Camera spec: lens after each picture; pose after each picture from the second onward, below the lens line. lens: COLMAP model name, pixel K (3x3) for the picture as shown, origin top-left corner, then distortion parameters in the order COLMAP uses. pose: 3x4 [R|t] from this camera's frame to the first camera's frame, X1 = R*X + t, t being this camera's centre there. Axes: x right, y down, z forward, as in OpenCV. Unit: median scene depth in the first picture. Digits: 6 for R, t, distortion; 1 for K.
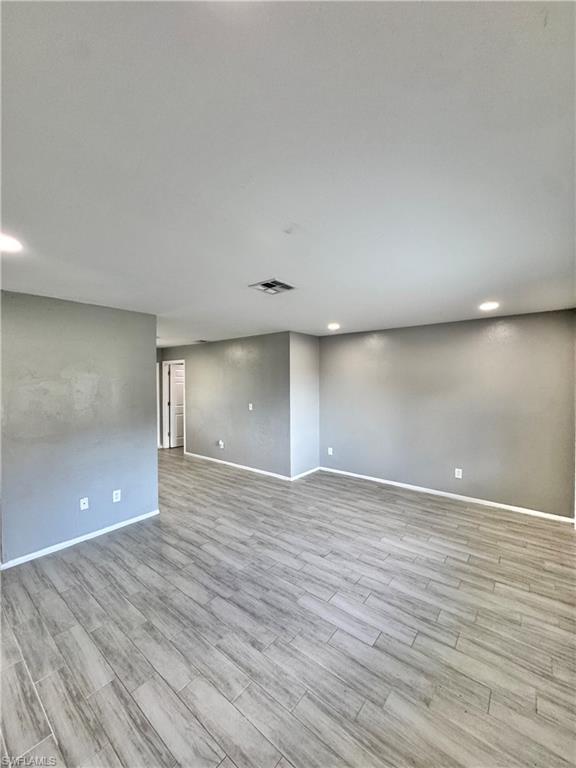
lens RADIAL K [[306.5, 0, 288.7], [0, 306.5, 384.6], [0, 0, 1]] dist [-0.005765, 0.001240]
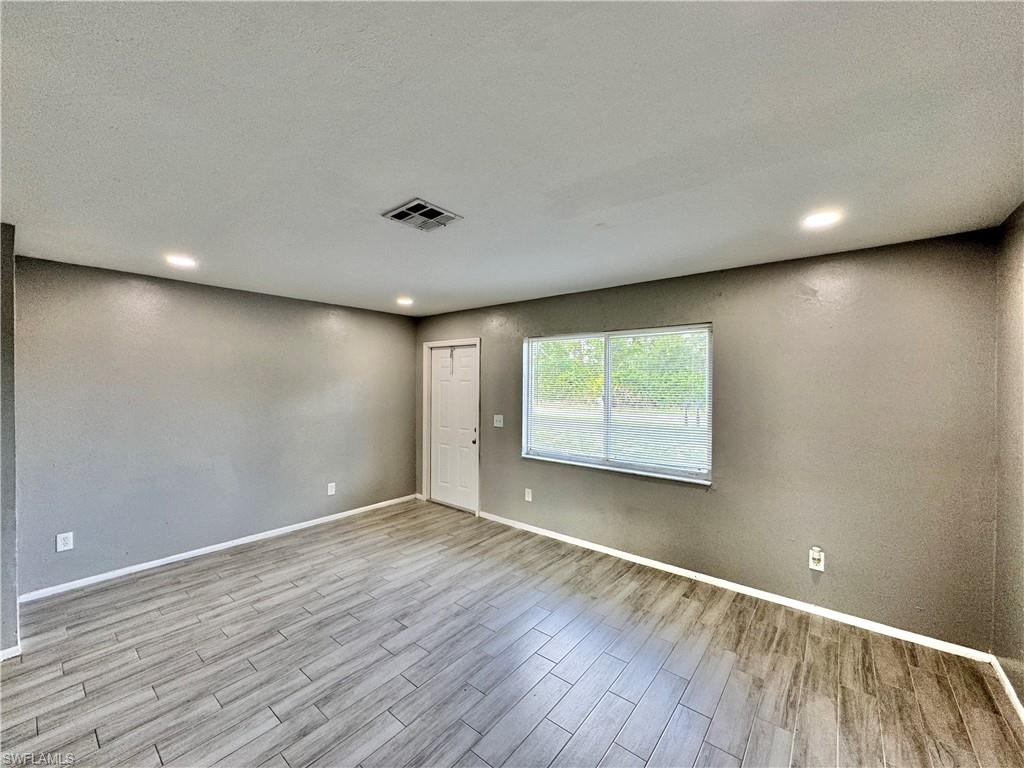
lens RADIAL K [[408.7, 0, 510.8], [0, 408.7, 382.5], [0, 0, 1]] dist [-0.005765, 0.001240]
pose [[0.003518, 0.002161, 0.999991, -0.813004], [0.011048, 0.999937, -0.002199, 0.017679], [-0.999933, 0.011056, 0.003494, 0.764272]]
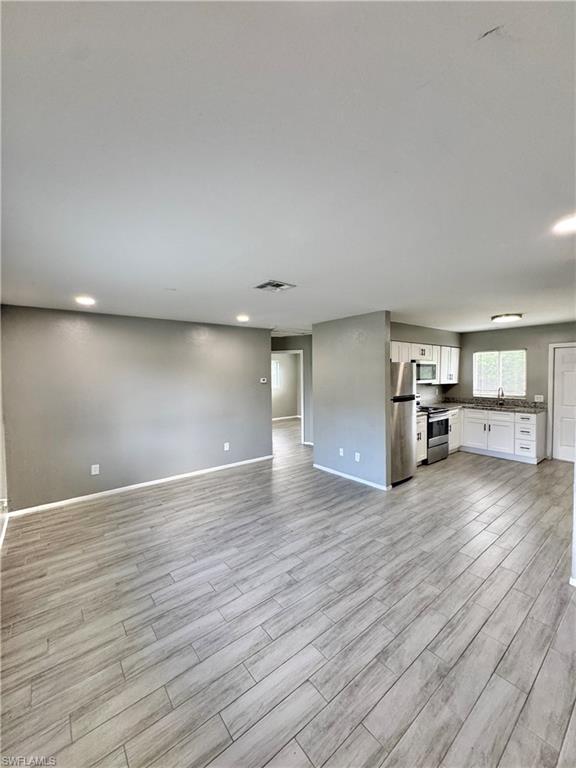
lens RADIAL K [[306.5, 0, 288.2], [0, 306.5, 383.1], [0, 0, 1]] dist [-0.005765, 0.001240]
pose [[-0.217464, 0.043263, -0.975109, 0.959039], [-0.001134, 0.999005, 0.044576, -0.020066], [0.976068, 0.010799, -0.217199, 1.202850]]
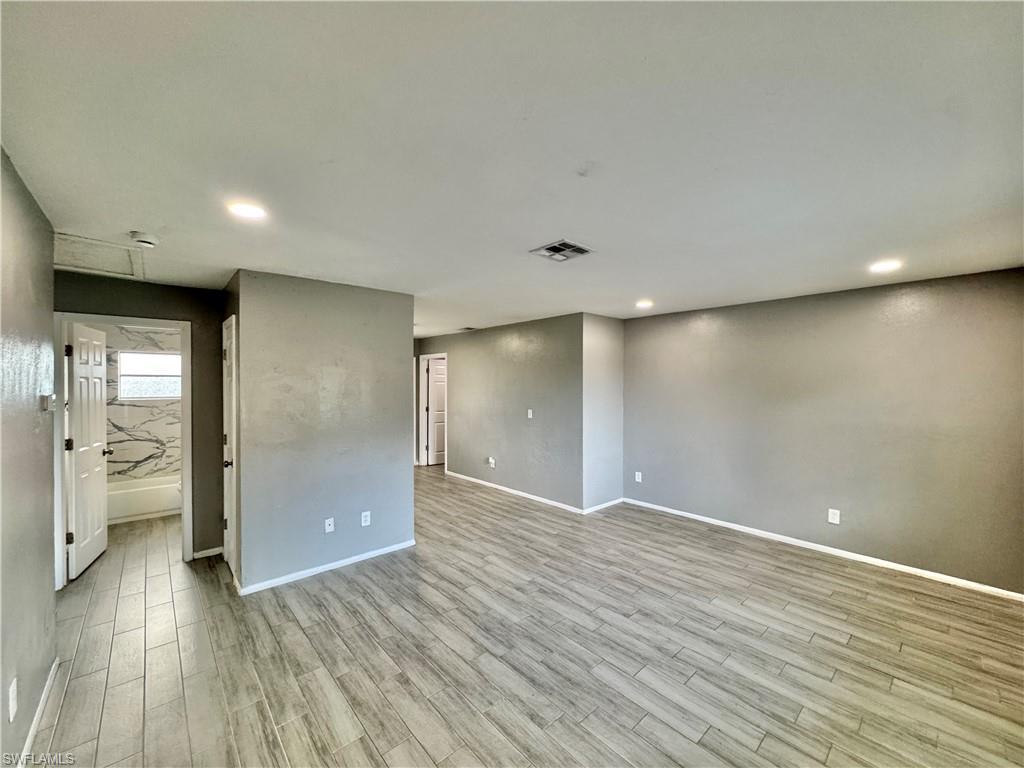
lens RADIAL K [[408.7, 0, 513.7], [0, 408.7, 386.9], [0, 0, 1]] dist [-0.005765, 0.001240]
pose [[0.986833, 0.006664, -0.161603, -0.001672], [-0.007329, 0.999967, -0.003522, 0.018165], [0.161574, 0.004660, 0.986850, -0.011461]]
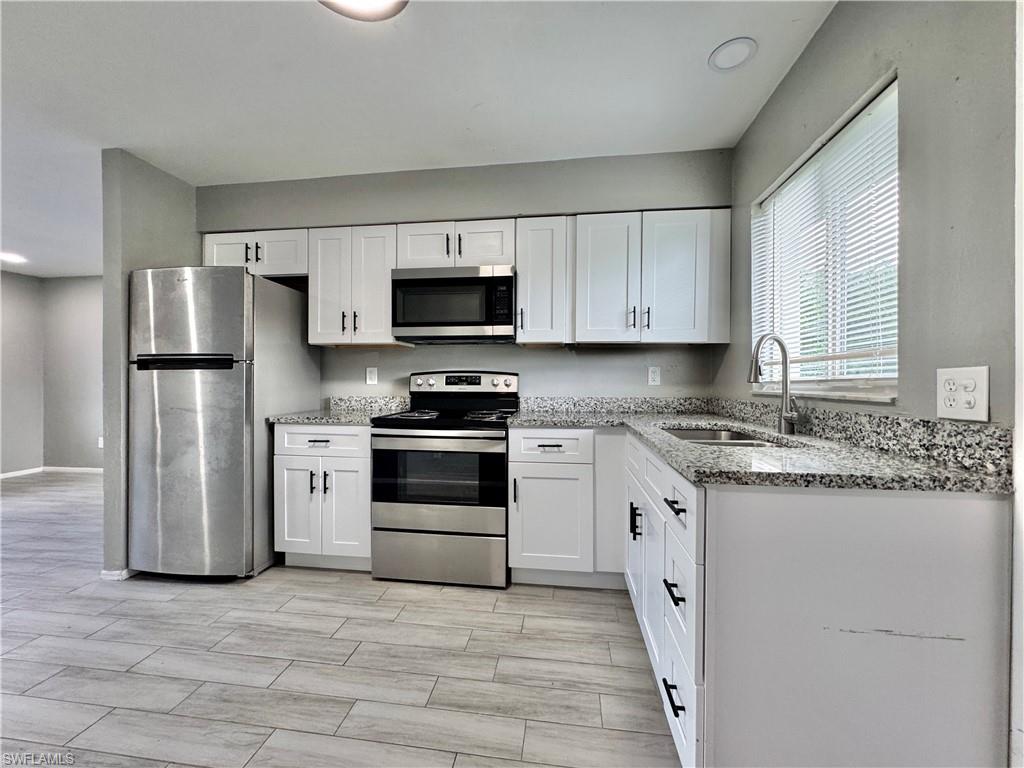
lens RADIAL K [[408.7, 0, 512.6], [0, 408.7, 384.4], [0, 0, 1]] dist [-0.005765, 0.001240]
pose [[-0.855558, 0.008945, -0.517629, -0.864069], [-0.001347, 0.999809, 0.019504, 0.156872], [0.517705, 0.017384, -0.855383, 2.483769]]
